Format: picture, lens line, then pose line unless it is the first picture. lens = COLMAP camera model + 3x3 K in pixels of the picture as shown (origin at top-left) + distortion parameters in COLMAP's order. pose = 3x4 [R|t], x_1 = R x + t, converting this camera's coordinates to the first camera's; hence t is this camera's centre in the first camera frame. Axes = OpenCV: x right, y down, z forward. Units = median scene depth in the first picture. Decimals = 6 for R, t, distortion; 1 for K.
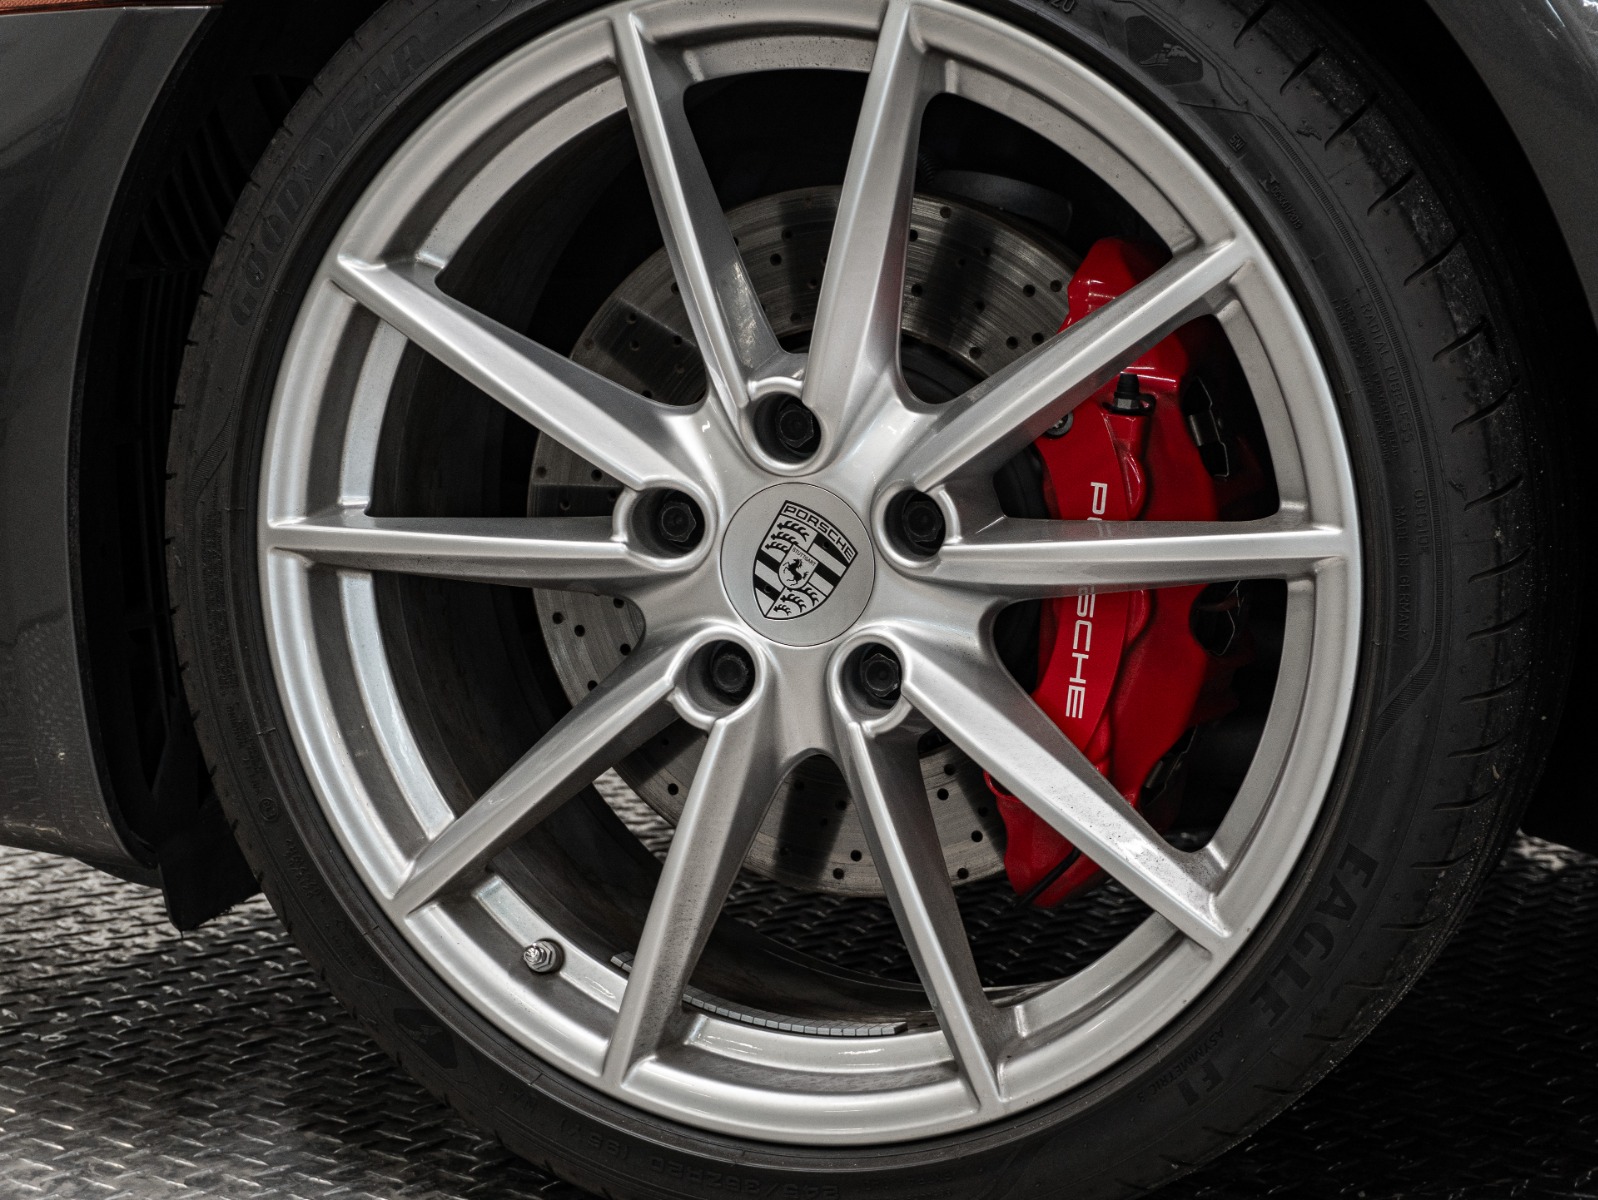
lens RADIAL K [[3824.5, 0, 799.0], [0, 3824.5, 600.0], [0, 0, 1]] dist [0.018229, -0.078267]
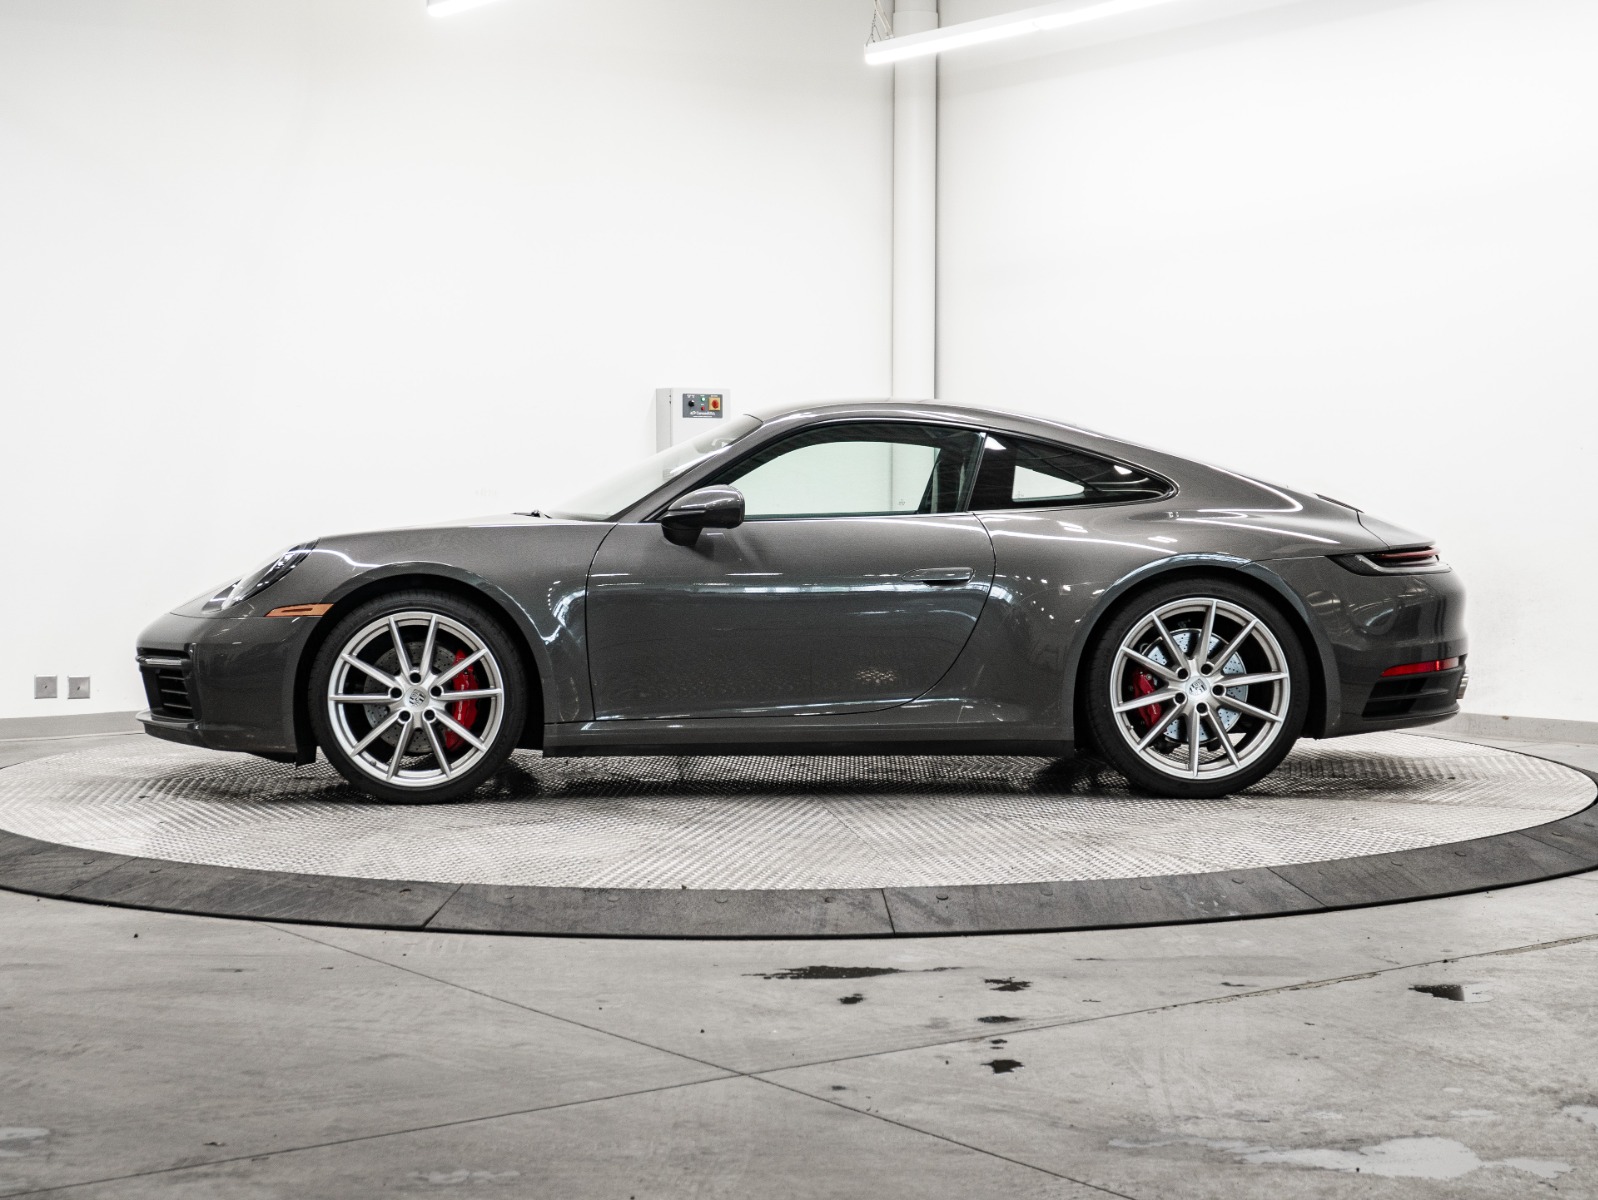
lens RADIAL K [[2639.8, 0, 799.0], [0, 2639.8, 600.0], [0, 0, 1]] dist [-0.017742, -0.008411]
pose [[0.915766, -0.010377, 0.401577, -1.239606], [0.055781, 0.993267, -0.101537, 0.325142], [-0.397819, 0.115384, 0.910179, -3.482531]]
